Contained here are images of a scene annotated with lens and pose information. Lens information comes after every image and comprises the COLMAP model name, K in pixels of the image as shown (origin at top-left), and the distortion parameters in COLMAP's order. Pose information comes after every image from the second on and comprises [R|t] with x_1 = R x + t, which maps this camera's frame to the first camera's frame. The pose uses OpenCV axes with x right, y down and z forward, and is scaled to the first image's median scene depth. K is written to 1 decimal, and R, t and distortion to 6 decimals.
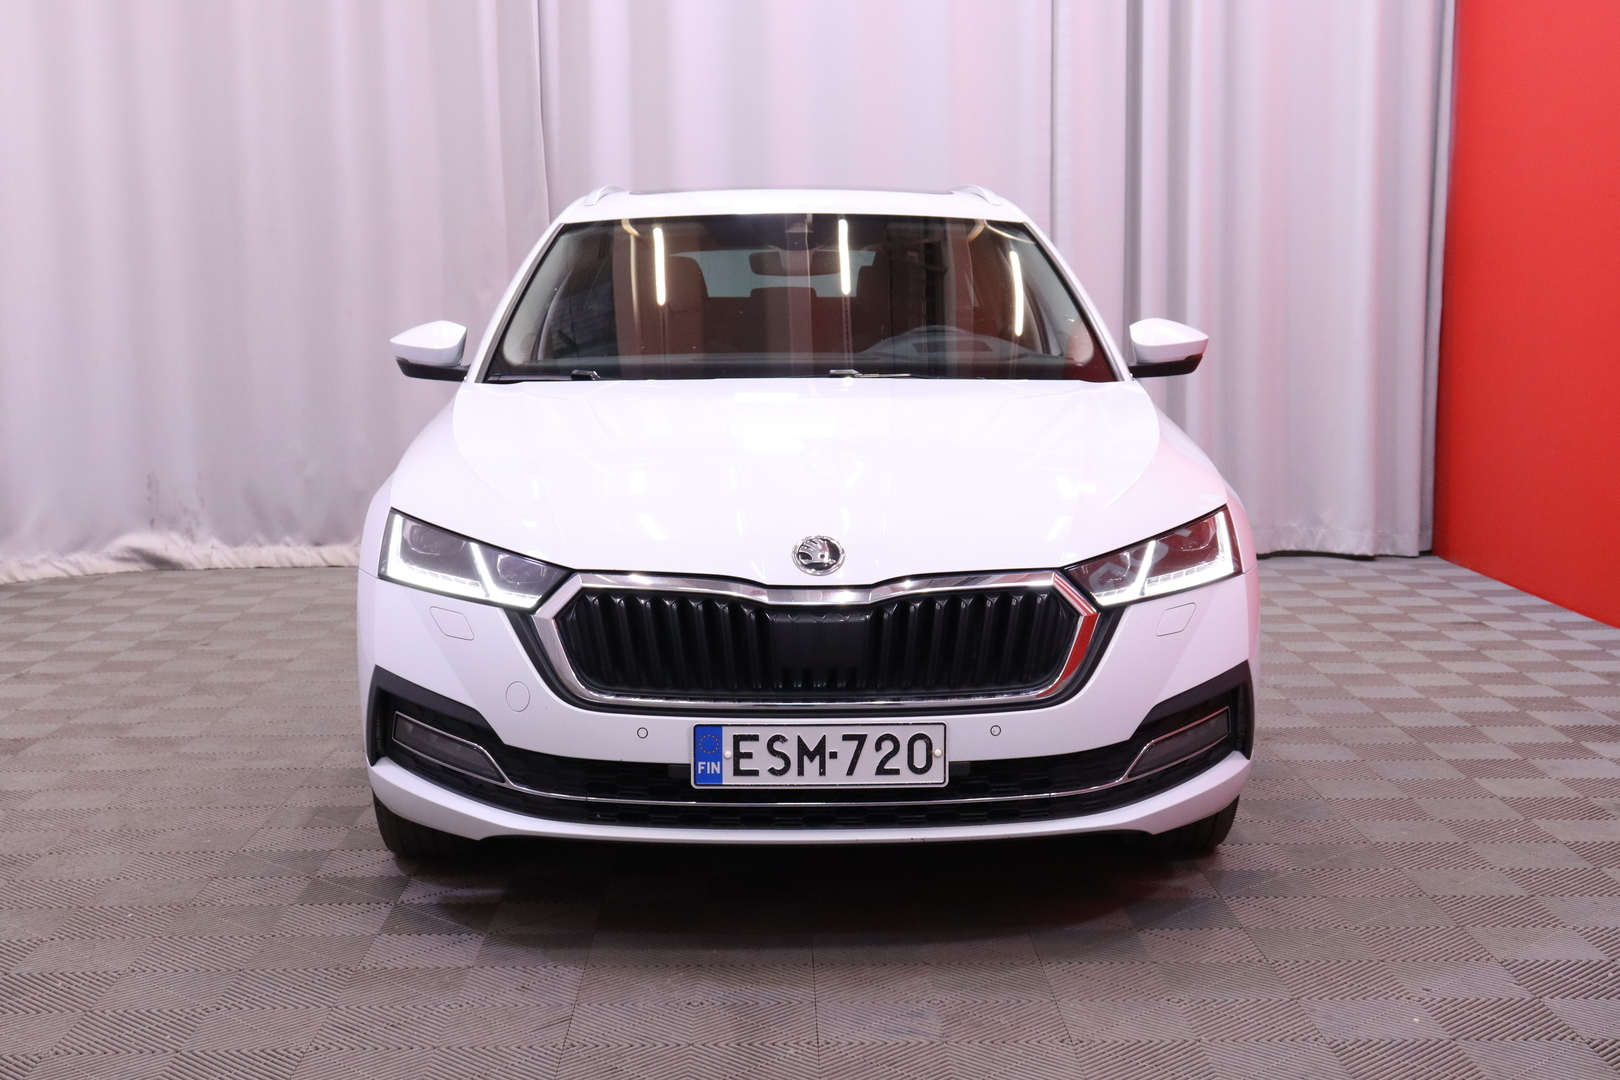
lens RADIAL K [[2318.9, 0, 804.0], [0, 2318.9, 531.7], [0, 0, 1]] dist [-0.101018, 0.000000]
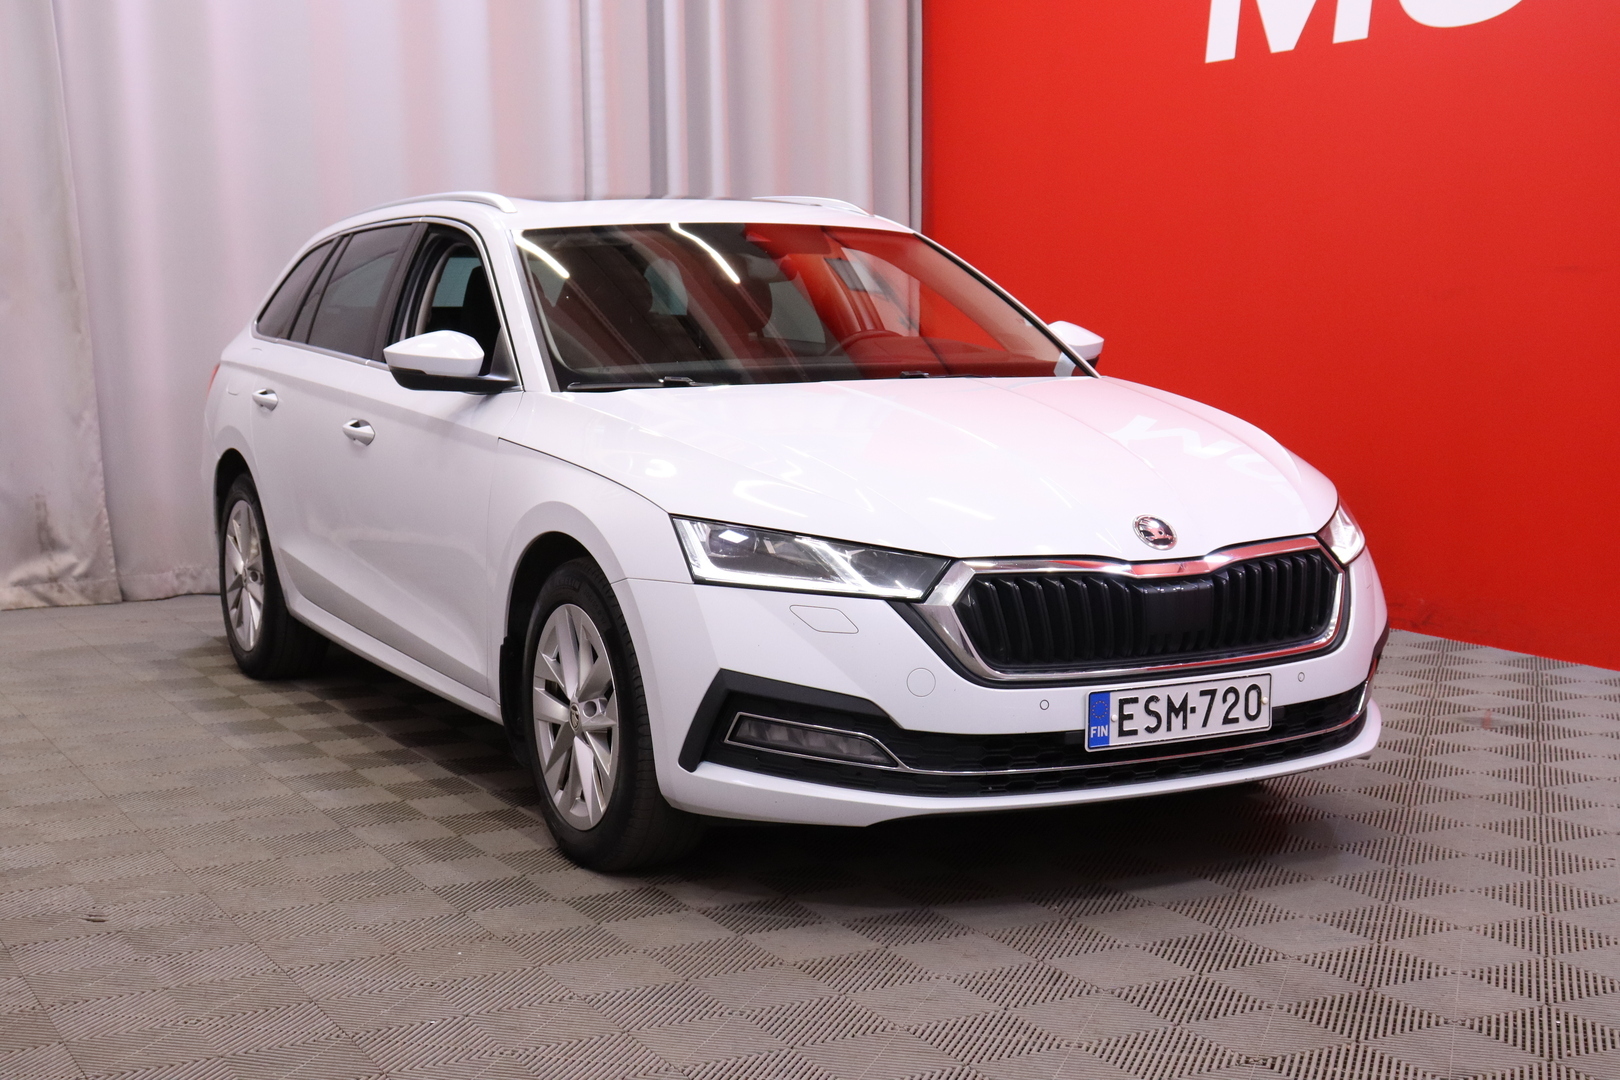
lens RADIAL K [[2266.4, 0, 812.7], [0, 2266.4, 552.7], [0, 0, 1]] dist [0.026030, 0.000000]
pose [[0.900760, -0.057288, 0.430522, -0.613325], [0.055609, 0.998316, 0.016496, -0.006969], [-0.430742, 0.009082, 0.902429, 0.095254]]
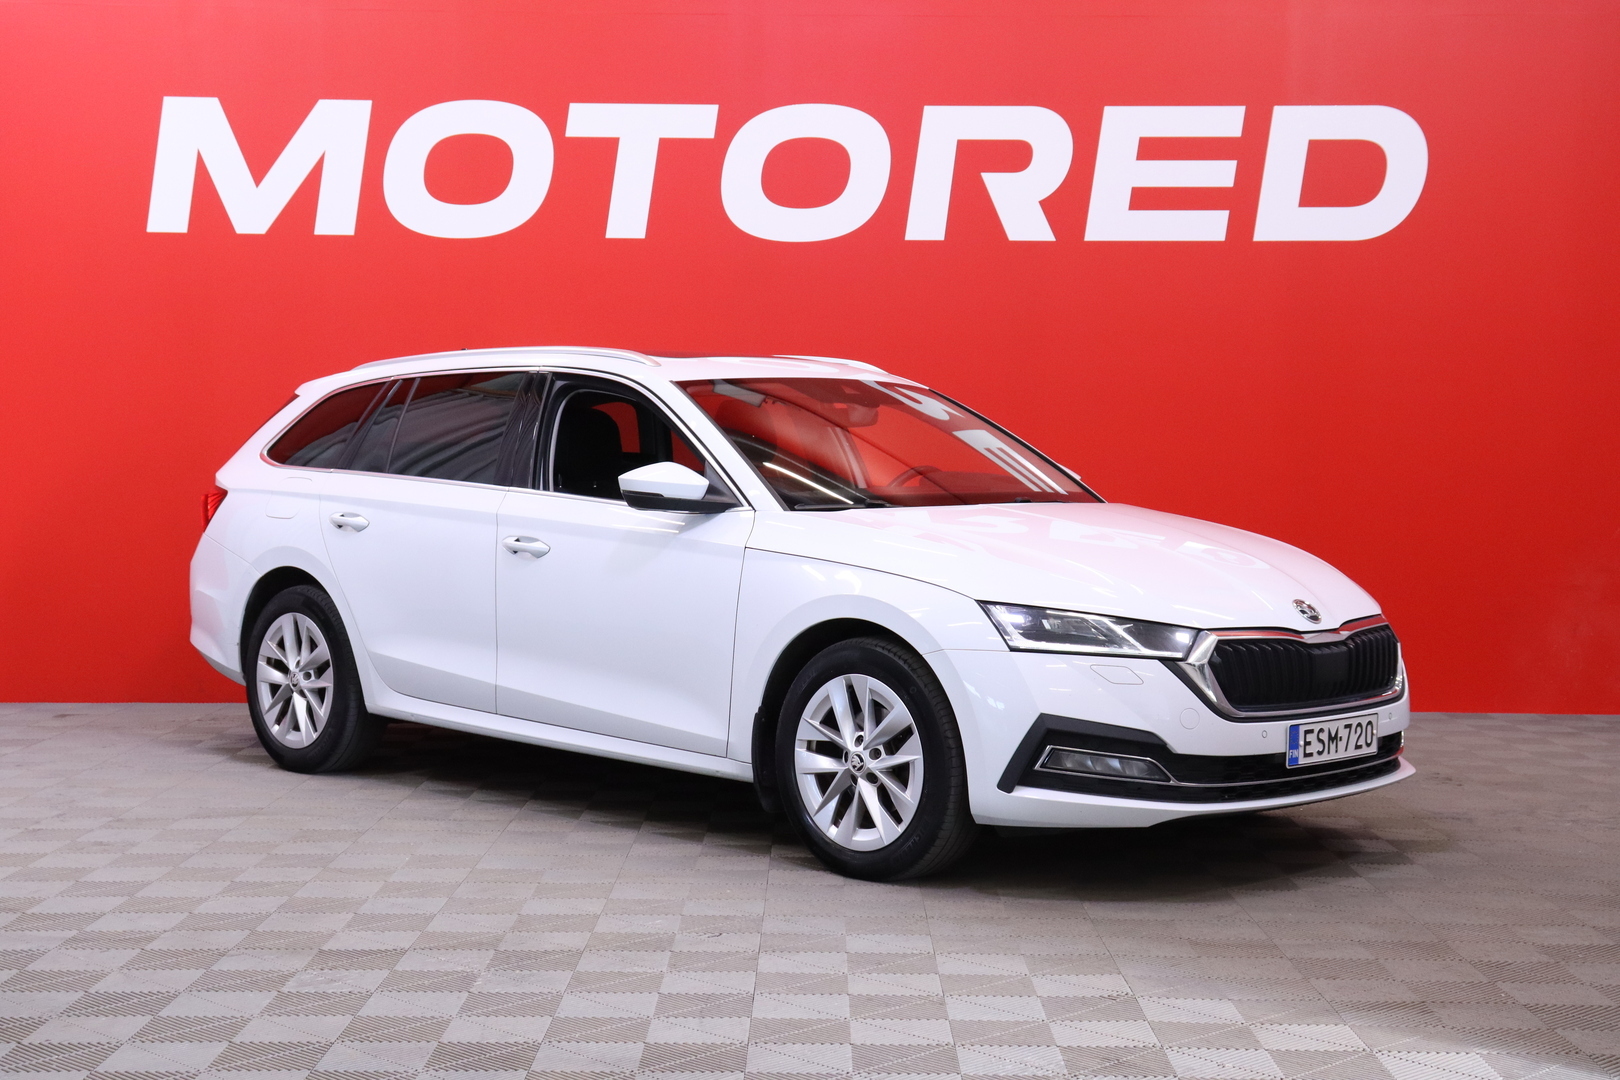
lens RADIAL K [[2375.6, 0, 804.8], [0, 2375.6, 548.2], [0, 0, 1]] dist [0.033393, 0.000000]
pose [[0.734790, -0.027617, 0.677732, -1.315514], [0.067729, 0.997165, -0.032798, -0.002297], [-0.674905, 0.070002, 0.734577, 0.066740]]
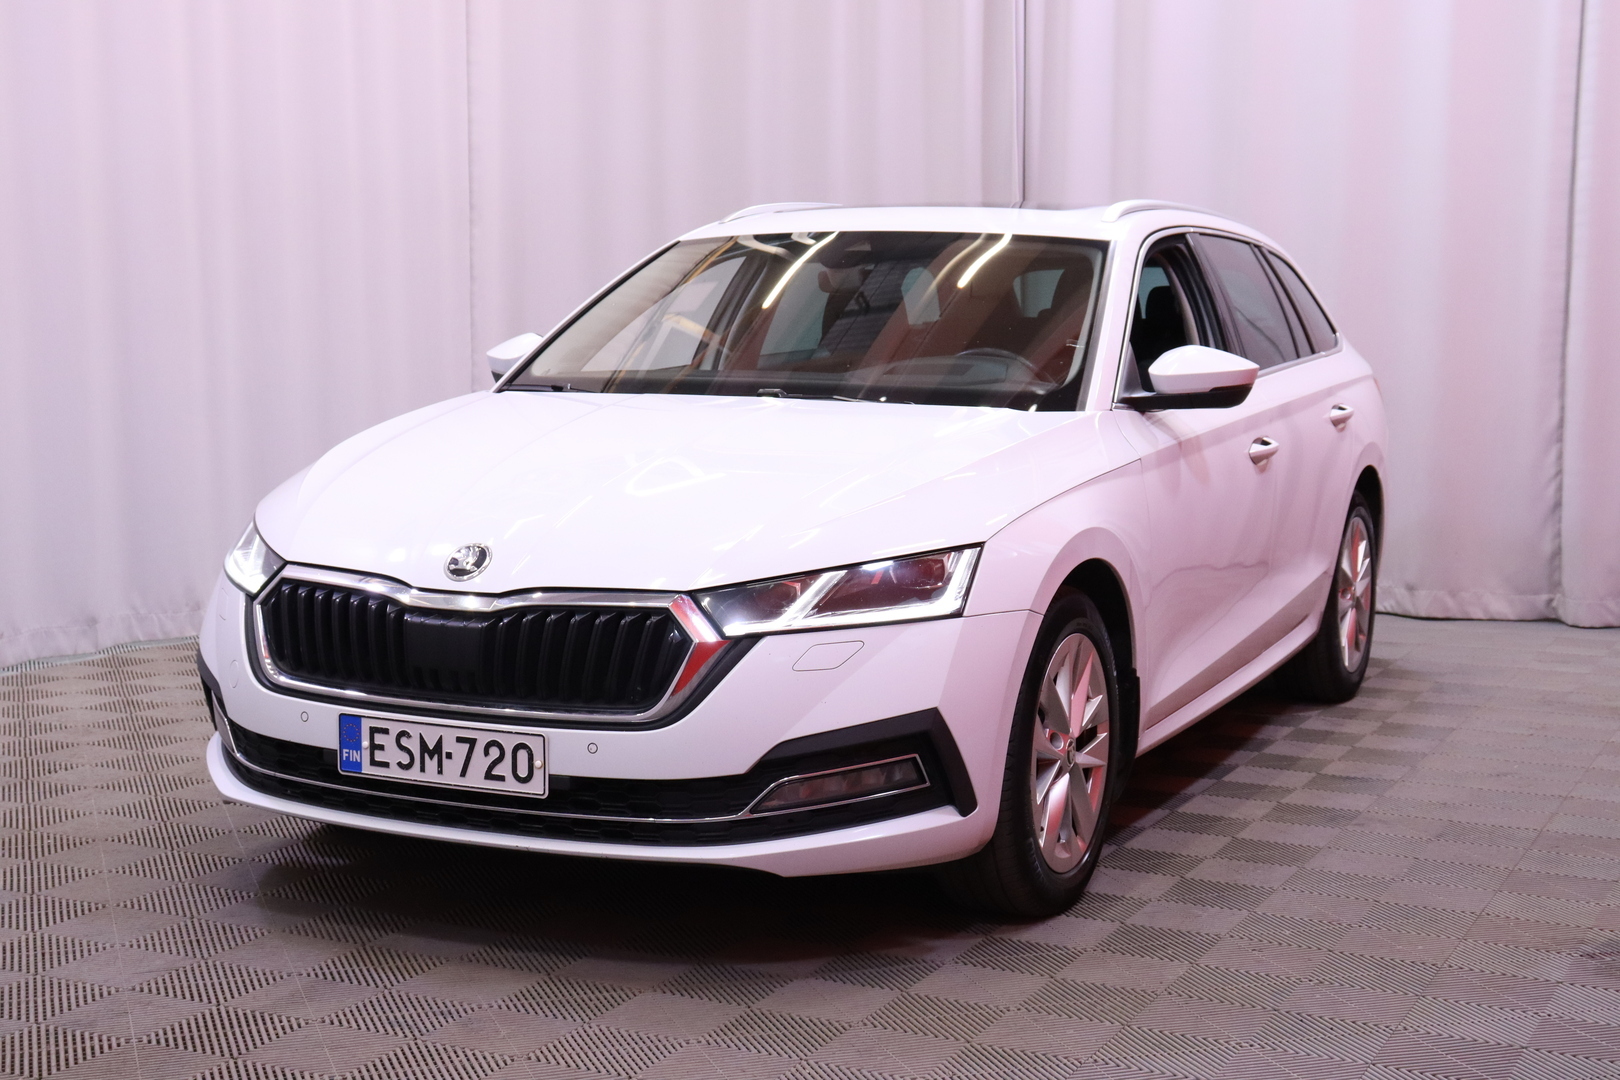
lens RADIAL K [[2375.6, 0, 748.0], [0, 2375.6, 497.5], [0, 0, 1]] dist [0.033393, 0.000000]
pose [[0.879757, 0.051207, -0.472657, 0.625554], [-0.061820, 0.998063, -0.006938, -0.019719], [0.471387, 0.035323, 0.881219, 0.119760]]
